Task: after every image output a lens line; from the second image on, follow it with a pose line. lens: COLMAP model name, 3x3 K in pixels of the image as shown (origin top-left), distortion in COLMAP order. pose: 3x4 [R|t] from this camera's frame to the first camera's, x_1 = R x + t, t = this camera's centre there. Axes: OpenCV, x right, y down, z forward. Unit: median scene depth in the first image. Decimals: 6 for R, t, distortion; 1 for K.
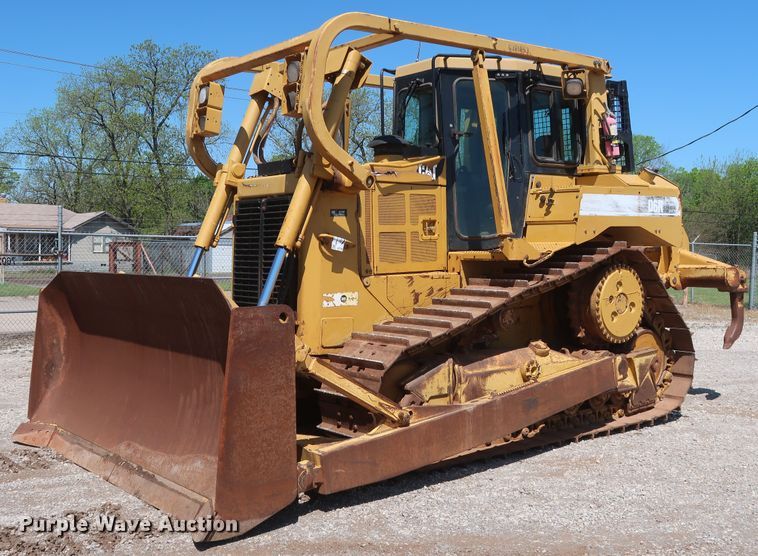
lens RADIAL K [[881.2, 0, 376.9], [0, 881.2, 266.0], [0, 0, 1]] dist [0.002171, -0.006125]
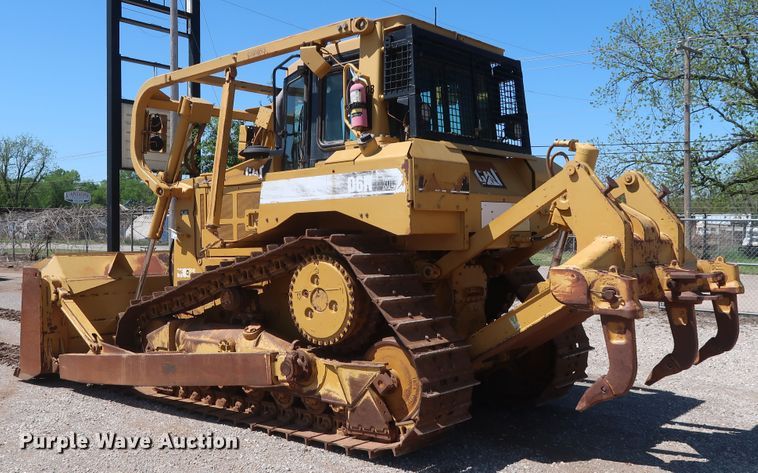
lens RADIAL K [[736.2, 0, 335.0], [0, 736.2, 238.5], [0, 0, 1]] dist [-0.040925, 0.008300]
pose [[0.143349, 0.004286, -0.989663, 1.165357], [-0.014253, 0.999896, 0.002266, -0.023919], [0.989570, 0.013781, 0.143395, 1.059815]]
